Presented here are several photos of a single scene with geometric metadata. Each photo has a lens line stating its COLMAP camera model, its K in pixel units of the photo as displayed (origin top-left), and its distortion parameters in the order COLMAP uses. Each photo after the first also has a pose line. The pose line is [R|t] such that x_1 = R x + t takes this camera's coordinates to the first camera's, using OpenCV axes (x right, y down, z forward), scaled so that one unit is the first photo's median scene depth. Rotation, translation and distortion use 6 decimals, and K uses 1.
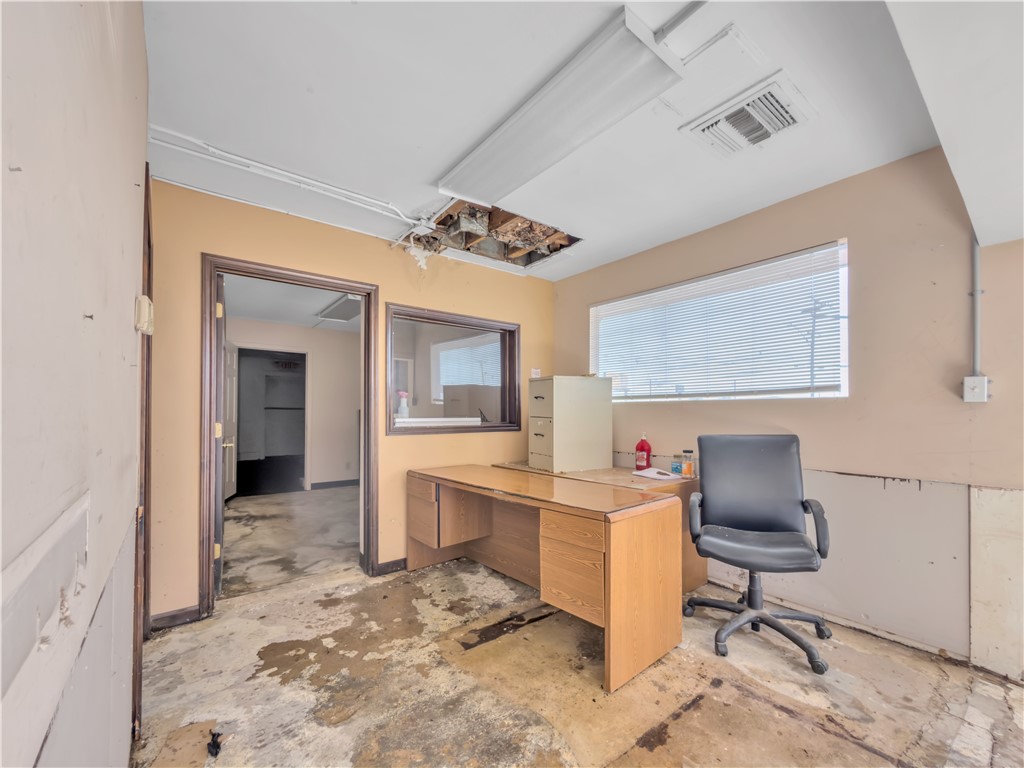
lens RADIAL K [[417.5, 0, 513.9], [0, 417.5, 409.0], [0, 0, 1]] dist [-0.002279, -0.000356]
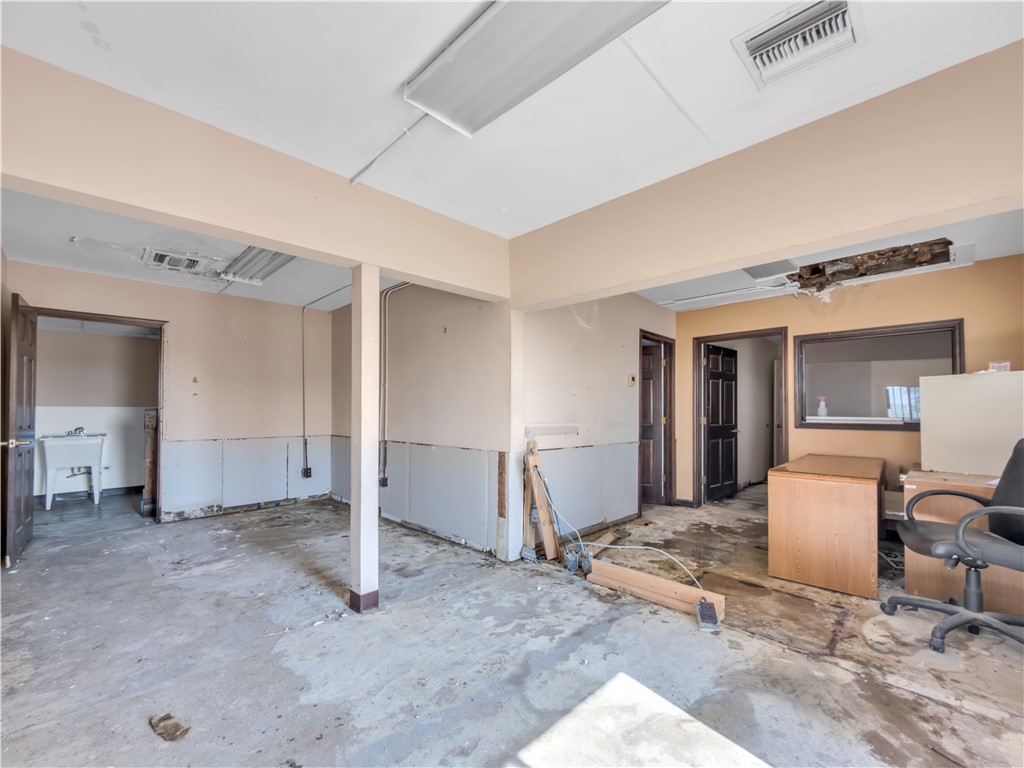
lens RADIAL K [[432.6, 0, 515.1], [0, 432.6, 407.6], [0, 0, 1]] dist [0.000362, 0.000245]
pose [[0.114863, -0.011859, -0.993311, 1.734993], [0.001689, 0.999930, -0.011743, 0.013620], [0.993380, -0.000329, 0.114874, -0.216781]]
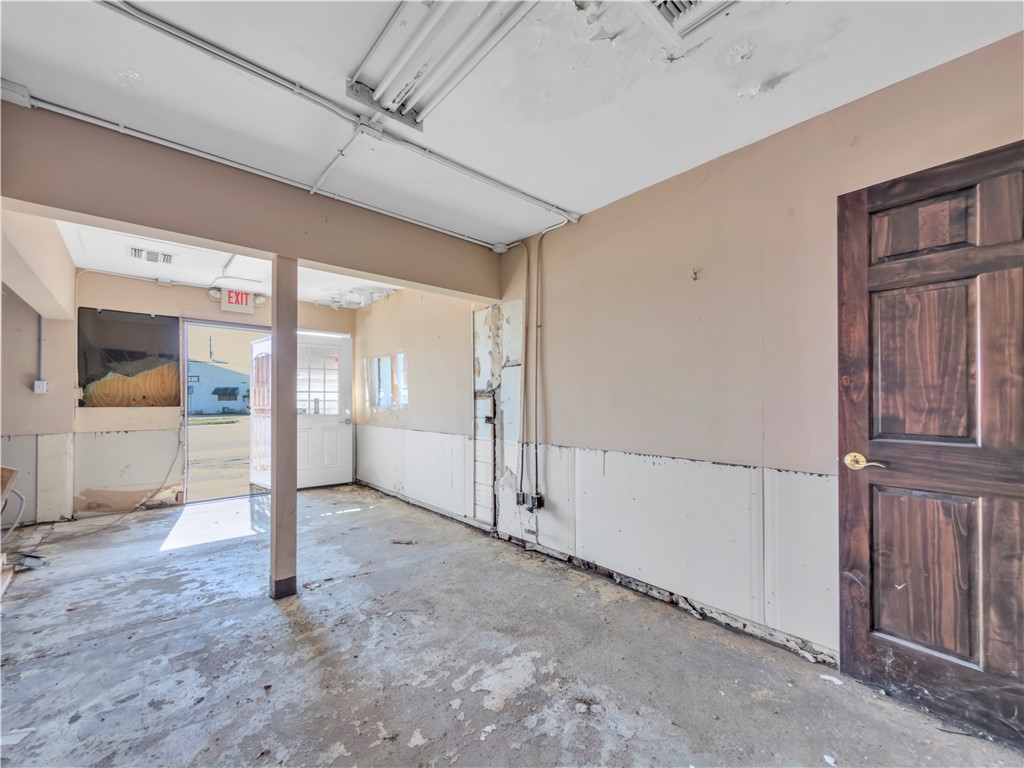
lens RADIAL K [[415.8, 0, 508.8], [0, 415.8, 391.7], [0, 0, 1]] dist [-0.000385, 0.000276]
pose [[-0.058971, 0.009706, 0.998212, -1.065021], [-0.002101, 0.999949, -0.009847, -0.009089], [-0.998257, -0.002678, -0.058948, -1.177342]]
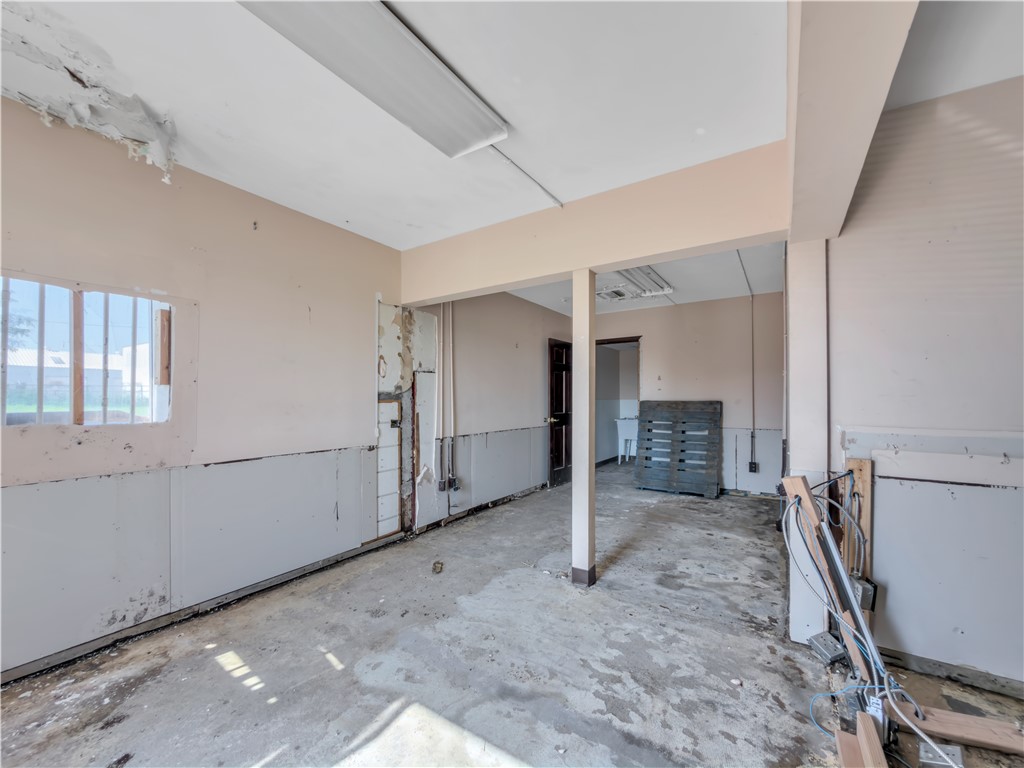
lens RADIAL K [[412.7, 0, 514.8], [0, 412.7, 401.3], [0, 0, 1]] dist [0.000931, 0.000014]
pose [[-0.947595, -0.005484, -0.319428, 1.006859], [-0.004600, 0.999983, -0.003522, 0.006030], [0.319442, -0.001868, -0.947604, 0.750697]]
